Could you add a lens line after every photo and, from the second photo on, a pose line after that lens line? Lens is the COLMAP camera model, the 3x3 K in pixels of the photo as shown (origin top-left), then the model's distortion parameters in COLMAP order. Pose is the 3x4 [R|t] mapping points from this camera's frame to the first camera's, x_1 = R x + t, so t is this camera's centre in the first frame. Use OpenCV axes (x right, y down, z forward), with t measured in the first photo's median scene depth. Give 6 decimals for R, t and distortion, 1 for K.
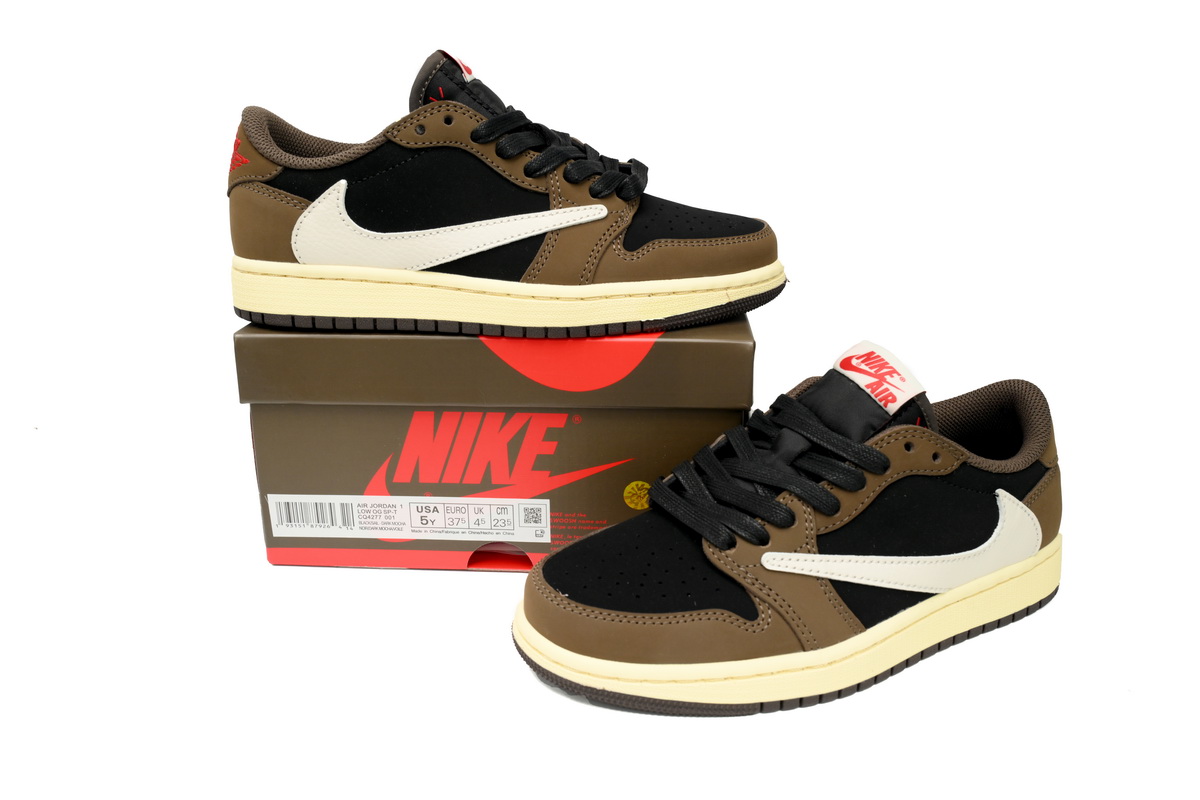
lens RADIAL K [[958.7, 0, 601.4], [0, 958.7, 399.8], [0, 0, 1]] dist [-0.062011, -0.003334]
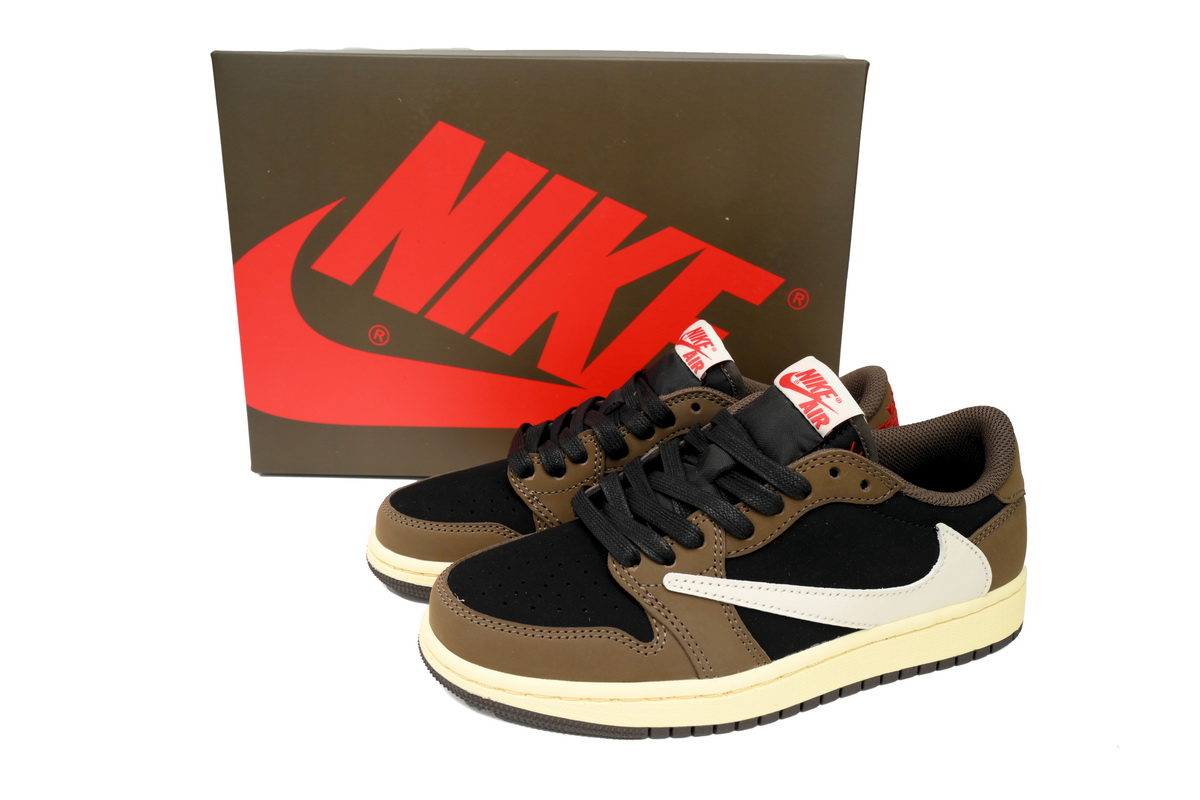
lens RADIAL K [[958.7, 0, 597.0], [0, 958.7, 402.6], [0, 0, 1]] dist [-0.062011, -0.003334]
pose [[0.992483, 0.054343, -0.109660, 0.184443], [-0.053549, 0.998513, 0.010176, -0.016245], [0.110050, -0.004227, 0.993917, 0.032474]]
